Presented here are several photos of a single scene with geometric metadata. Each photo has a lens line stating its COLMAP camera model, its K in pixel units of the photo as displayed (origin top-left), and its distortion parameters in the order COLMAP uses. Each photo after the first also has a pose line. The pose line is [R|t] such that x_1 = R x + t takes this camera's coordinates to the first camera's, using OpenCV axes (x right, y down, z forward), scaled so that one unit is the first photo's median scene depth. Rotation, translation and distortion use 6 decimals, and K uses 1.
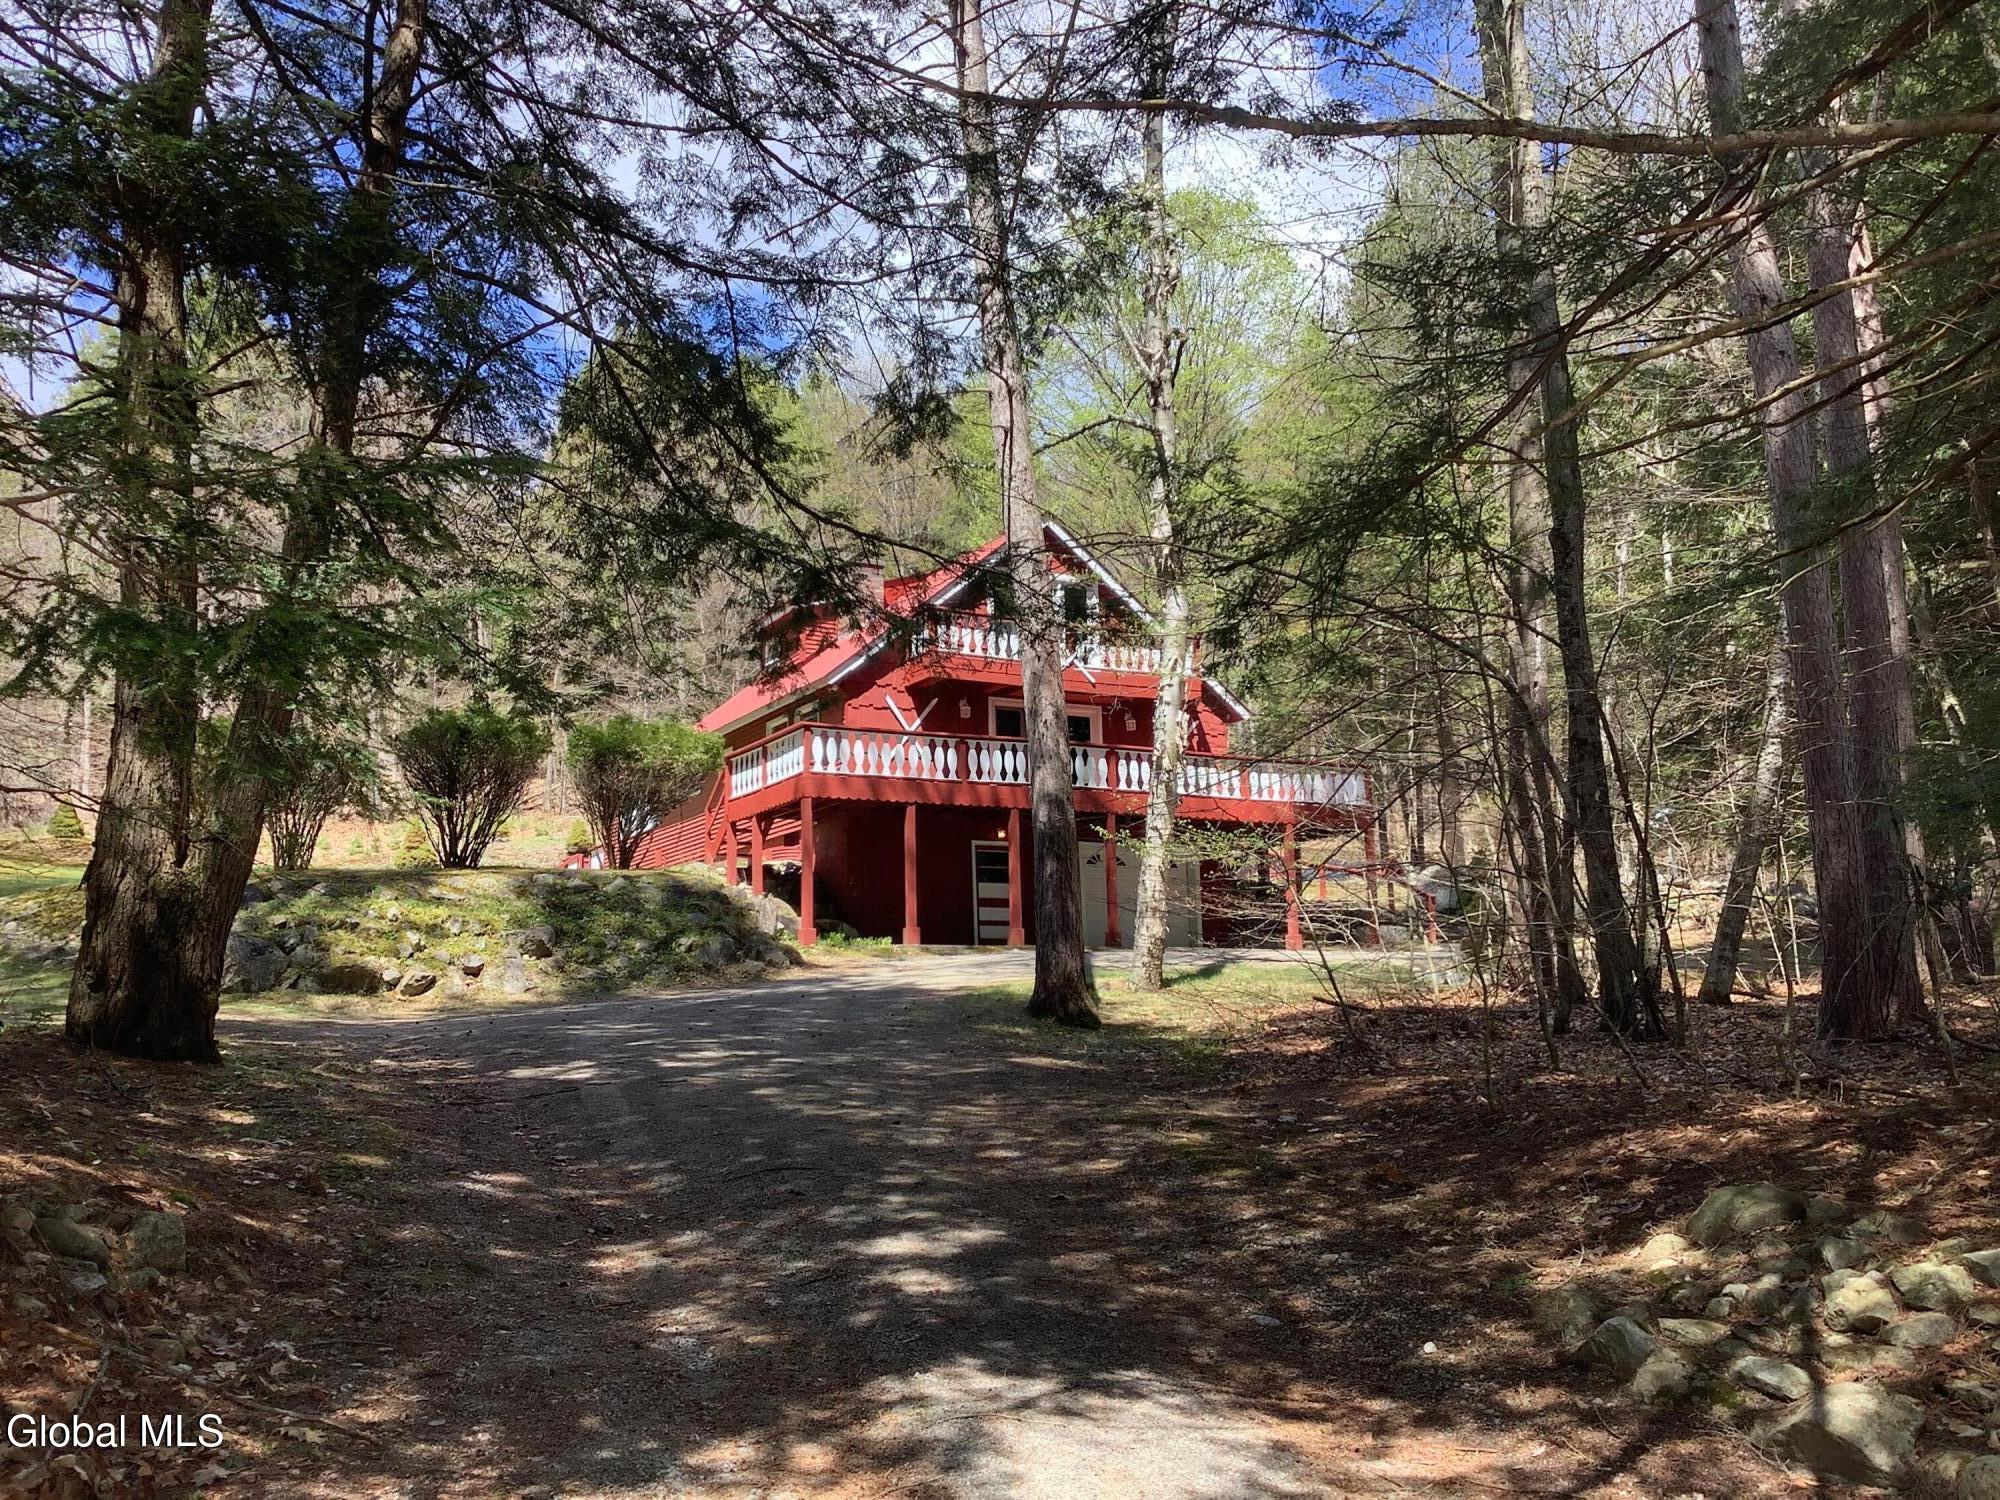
lens RADIAL K [[1816.7, 0, 1000.4], [0, 1816.7, 750.0], [0, 0, 1]] dist [0.015369, 0.000000]
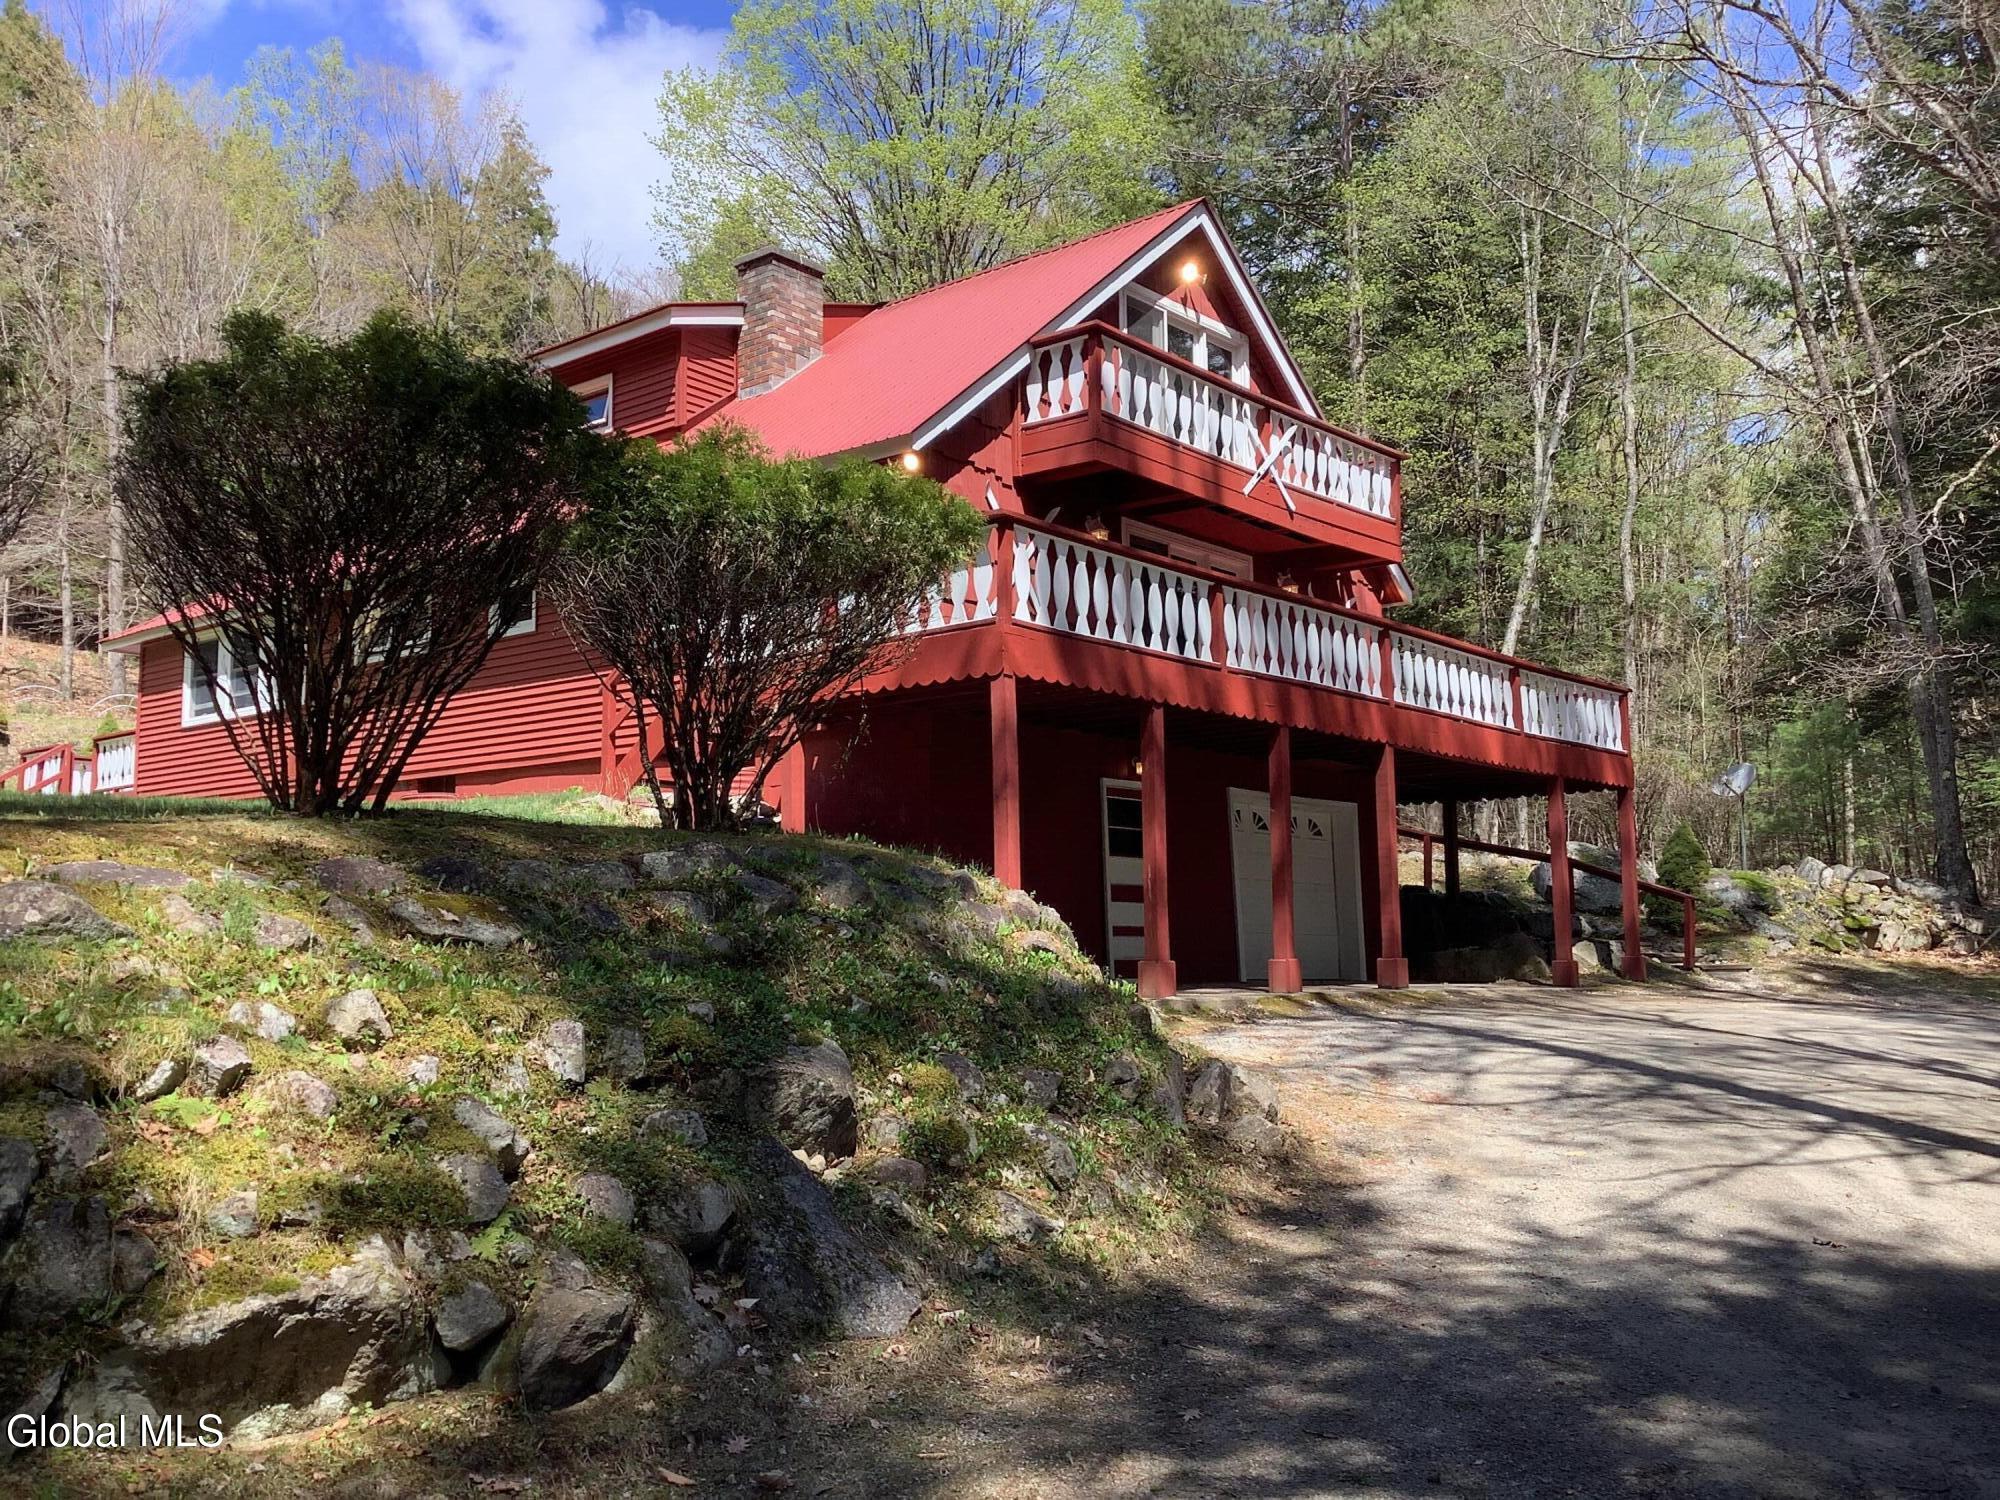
lens RADIAL K [[1816.7, 0, 997.8], [0, 1816.7, 747.8], [0, 0, 1]] dist [0.015369, 0.000000]
pose [[0.934183, 0.058663, 0.351939, -0.238566], [-0.073906, 0.996813, 0.030021, 0.027496], [-0.349057, -0.054055, 0.935541, 0.514921]]
